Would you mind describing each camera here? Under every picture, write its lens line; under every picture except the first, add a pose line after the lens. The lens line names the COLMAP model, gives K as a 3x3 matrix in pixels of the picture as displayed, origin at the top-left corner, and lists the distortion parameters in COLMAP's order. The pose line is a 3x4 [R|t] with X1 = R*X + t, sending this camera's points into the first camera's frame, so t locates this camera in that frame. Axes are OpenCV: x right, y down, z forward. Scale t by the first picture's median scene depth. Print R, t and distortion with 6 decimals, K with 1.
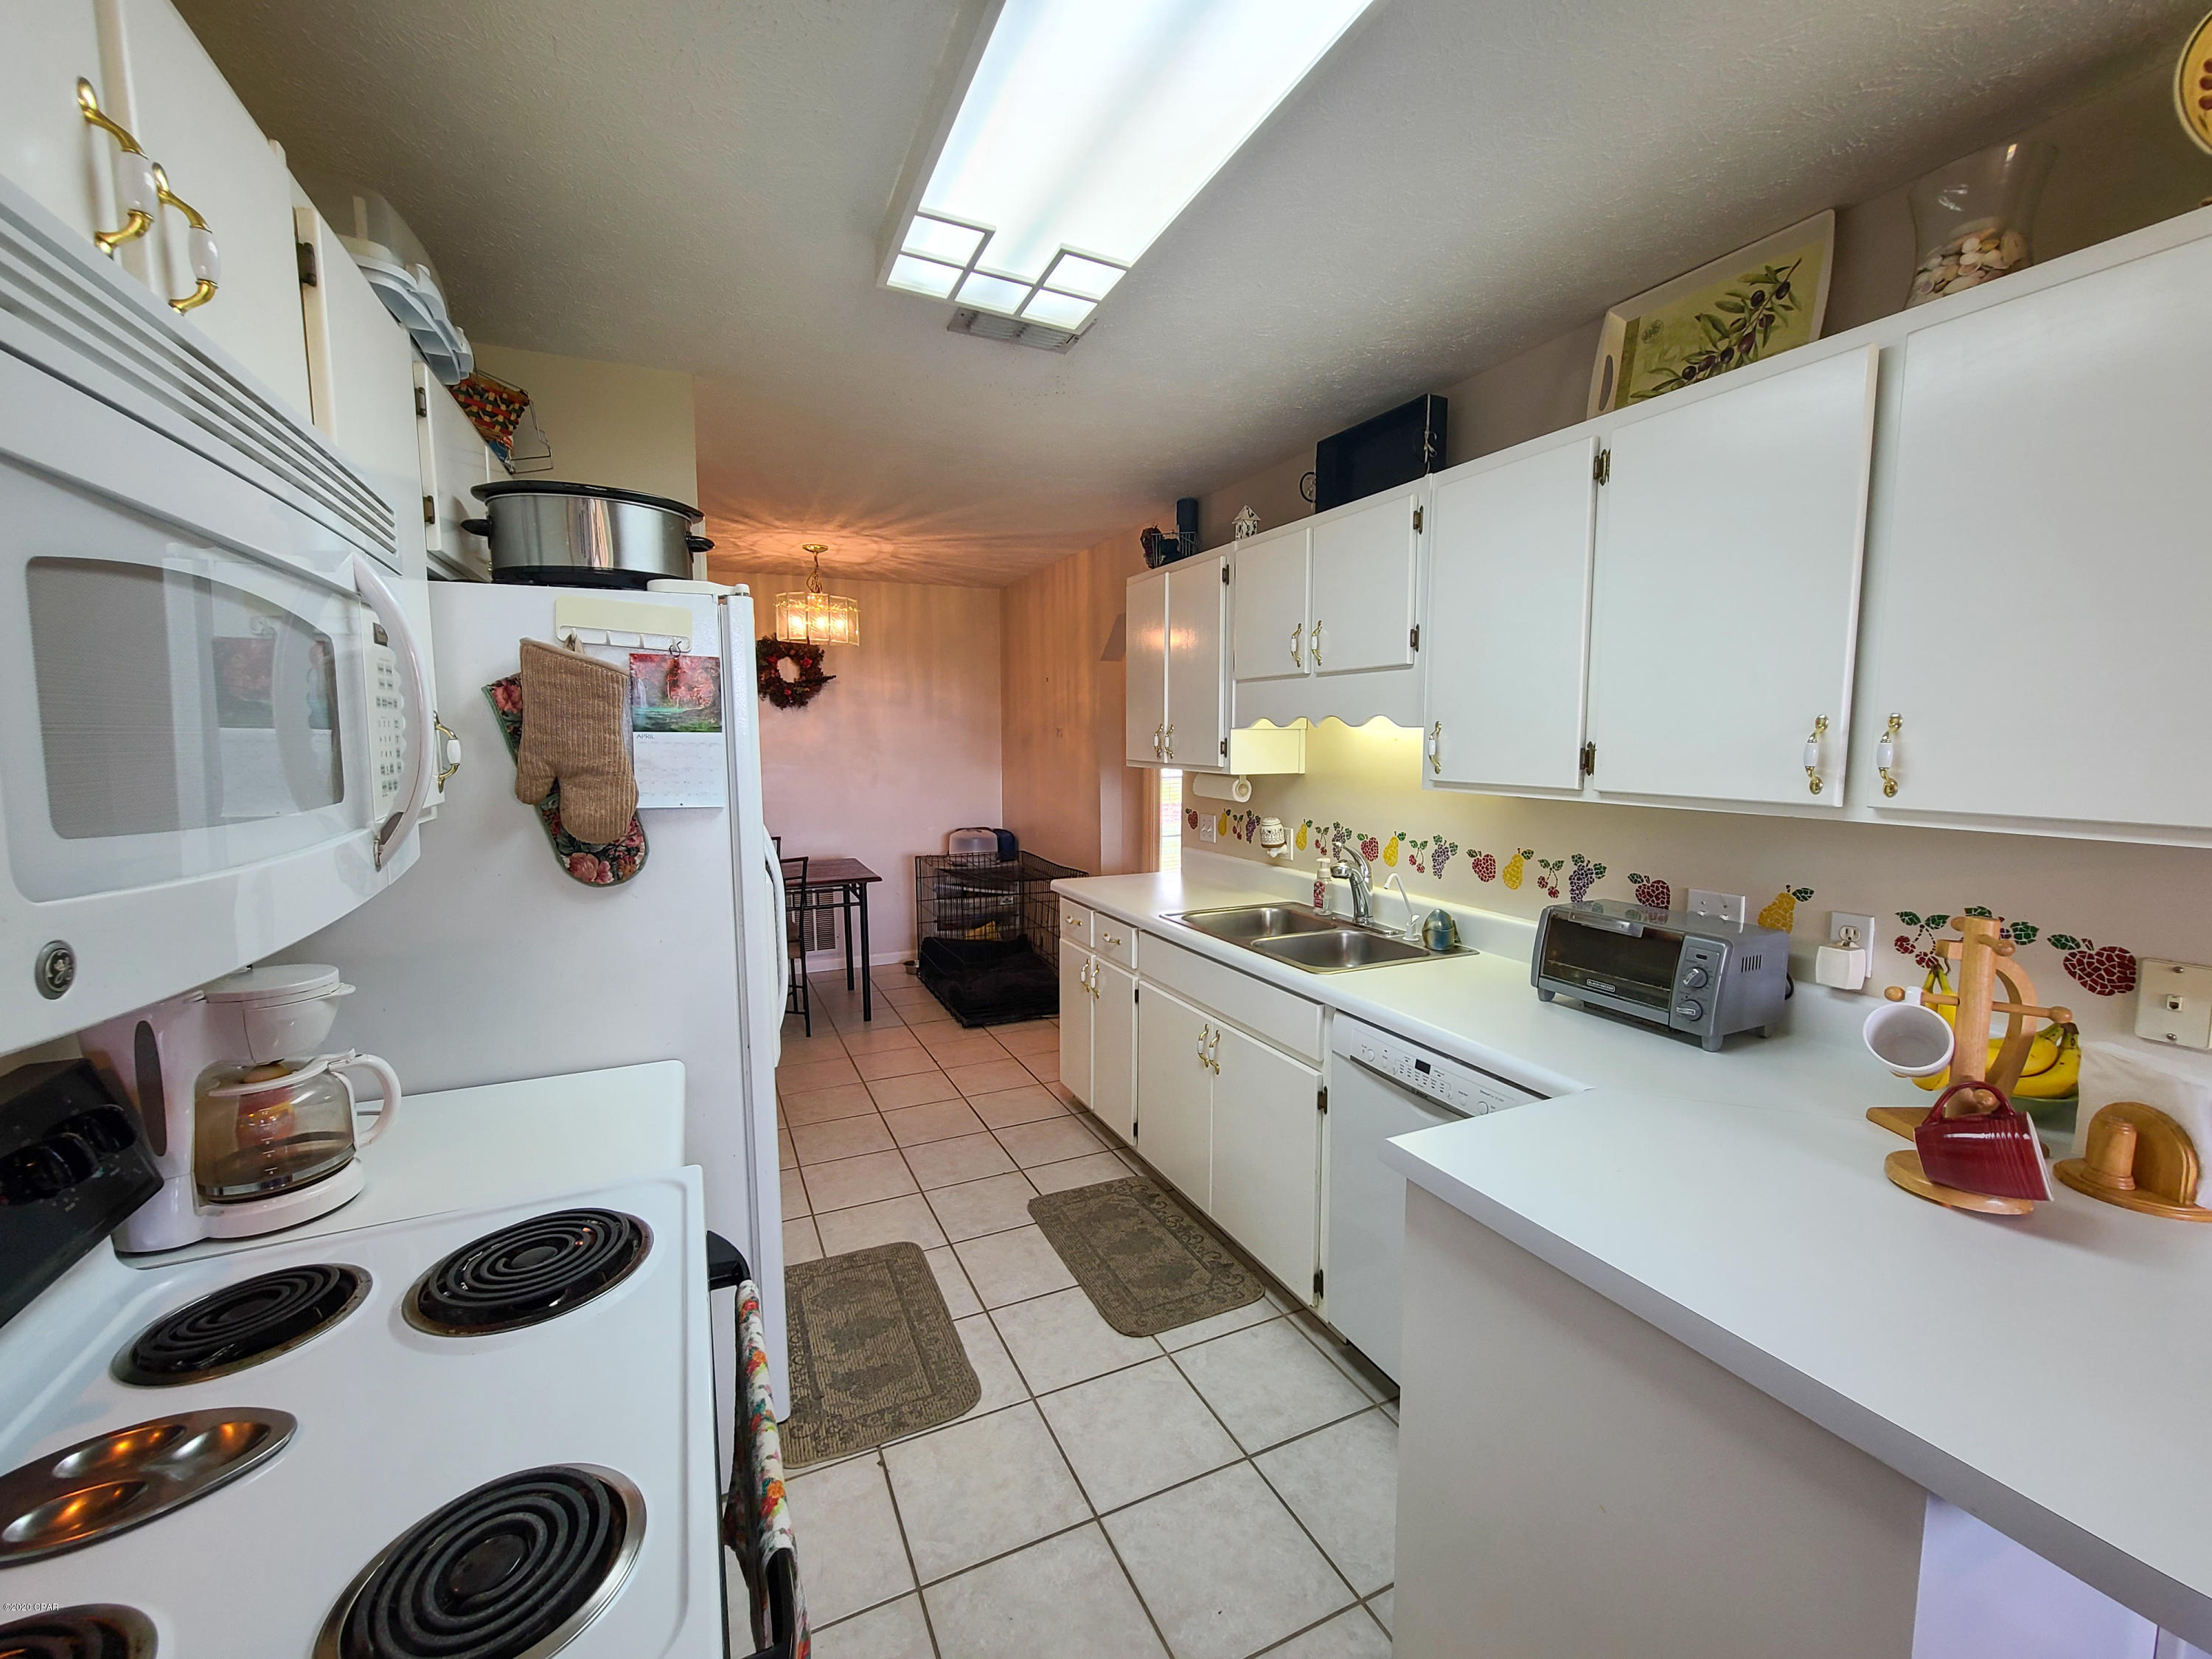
lens RADIAL K [[888.9, 0, 1106.0], [0, 888.9, 829.5], [0, 0, 1]] dist [0.000282, -0.000043]
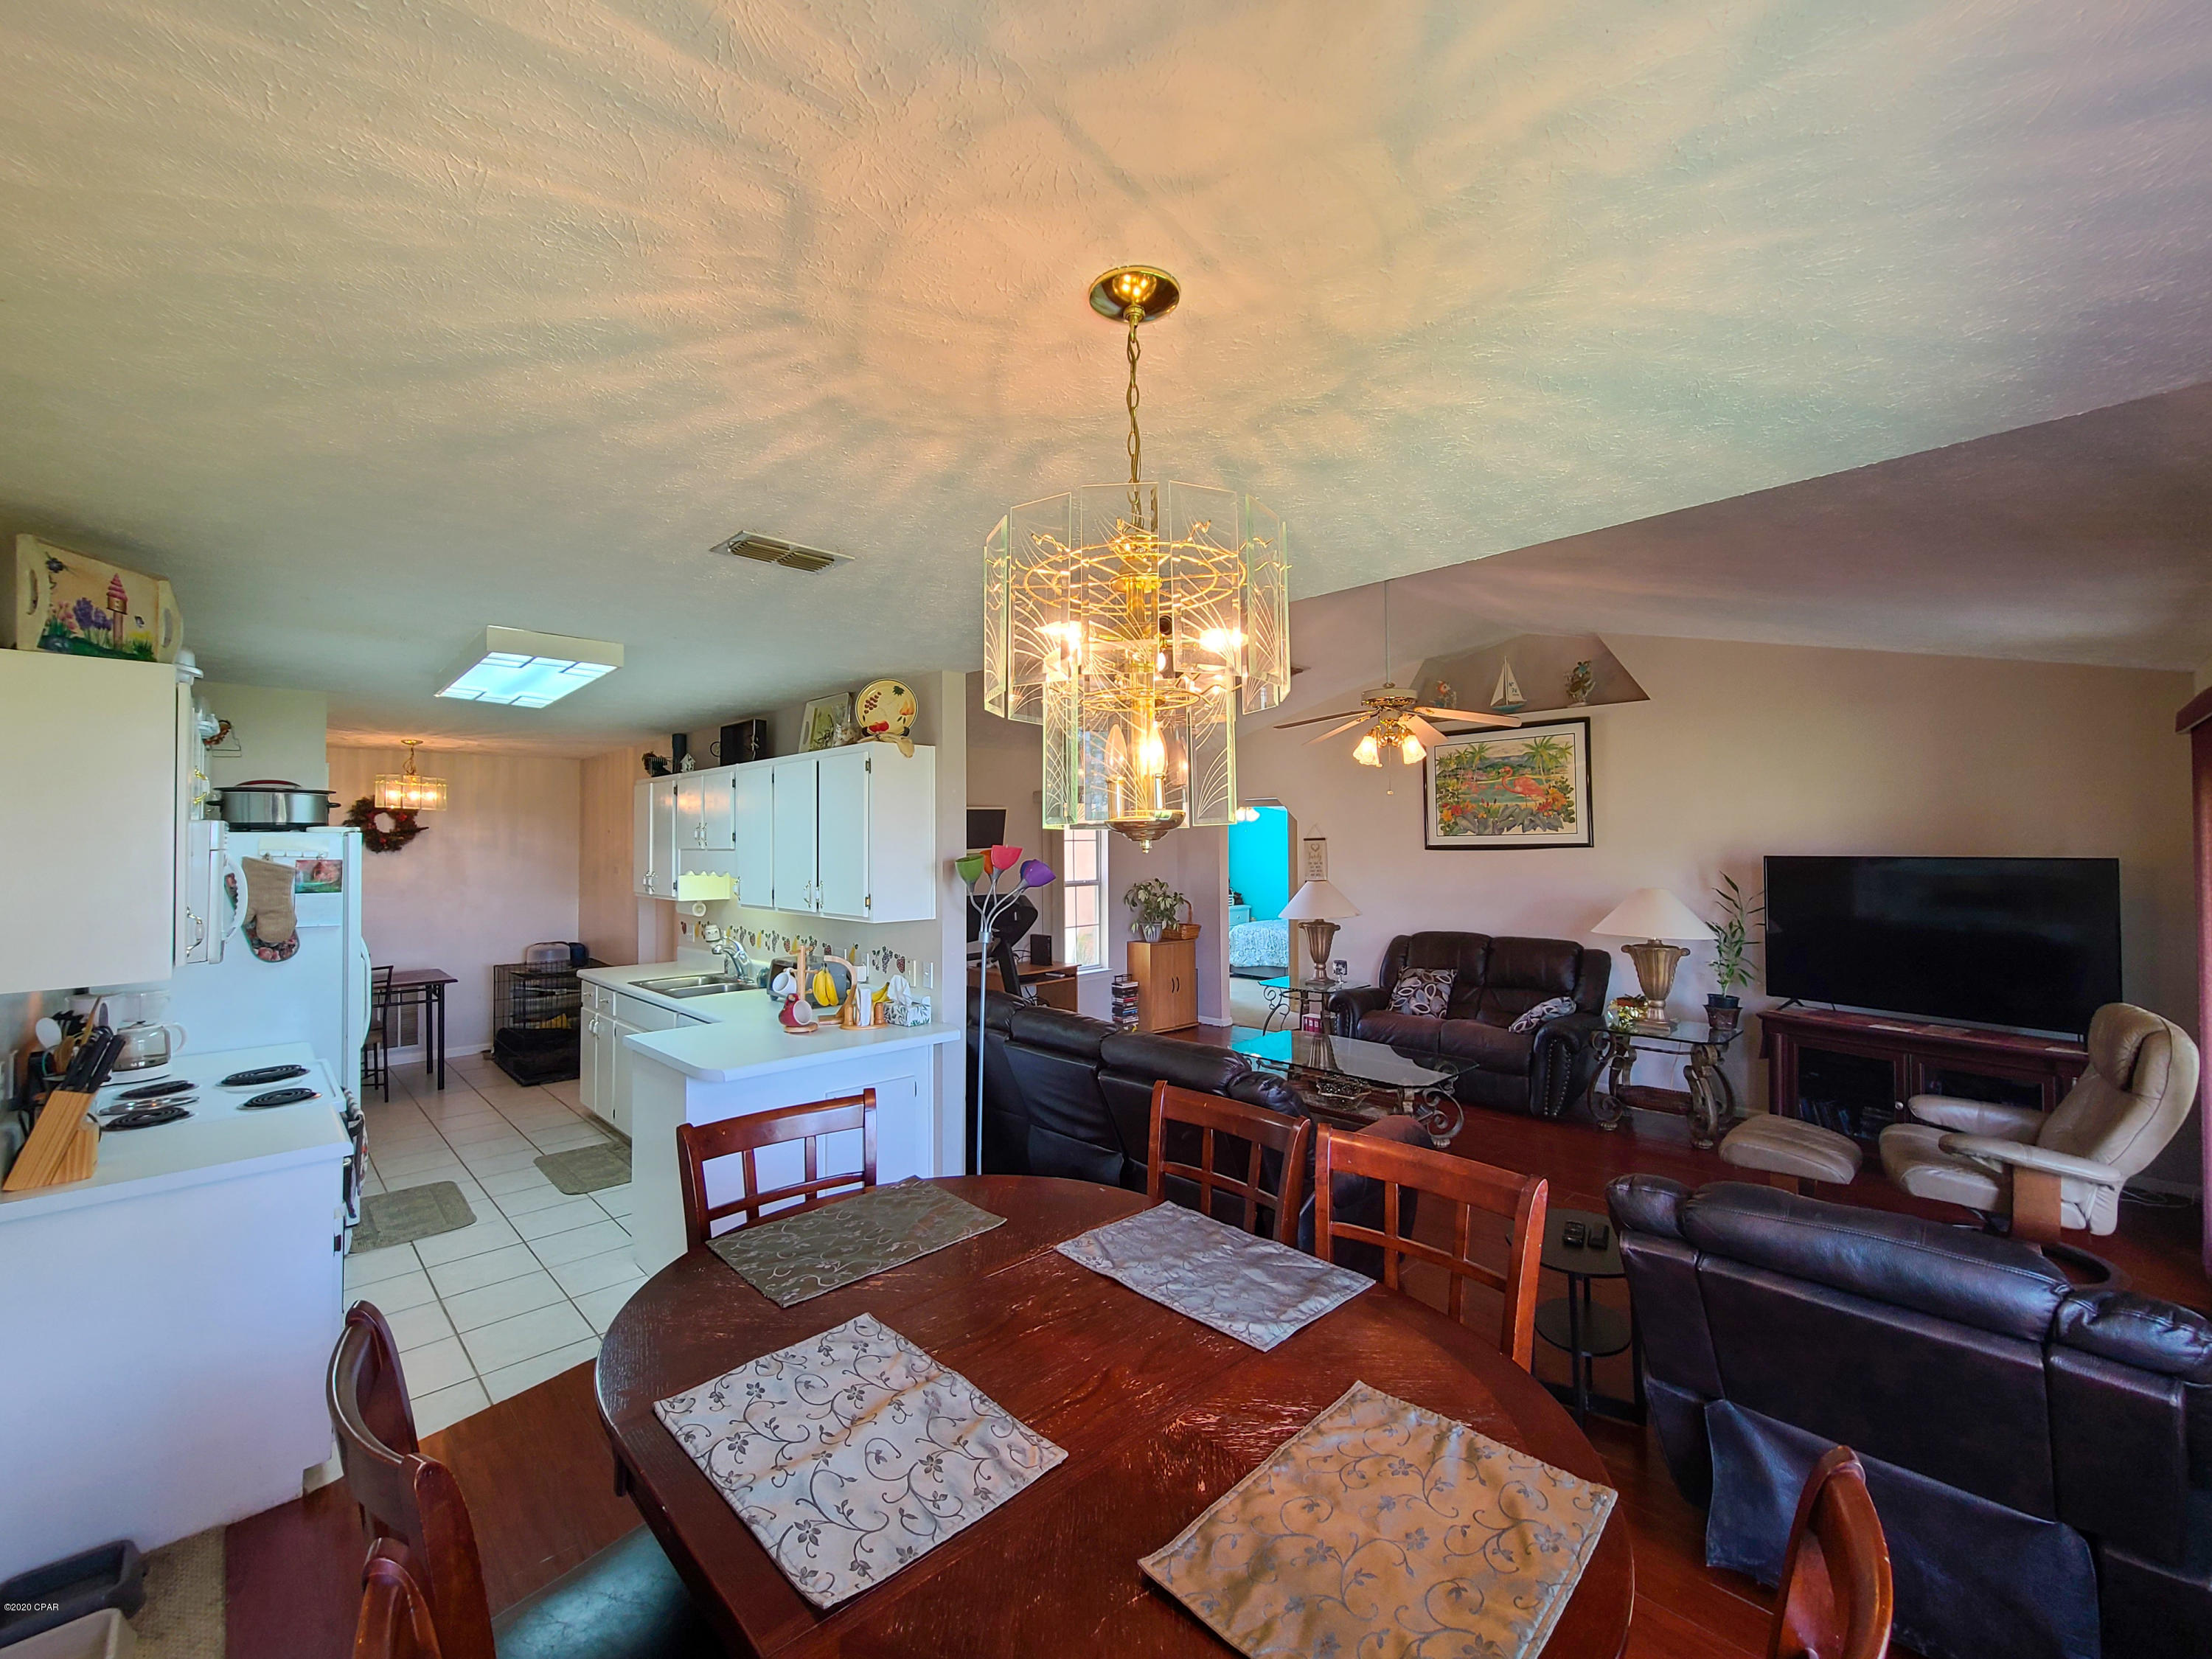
lens RADIAL K [[895.0, 0, 1099.9], [0, 895.0, 830.5], [0, 0, 1]] dist [-0.000585, -0.000089]
pose [[0.945824, 0.001663, 0.324674, 0.389655], [0.038843, 0.992226, -0.118236, 0.046455], [-0.322347, 0.124441, 0.938407, -1.057985]]
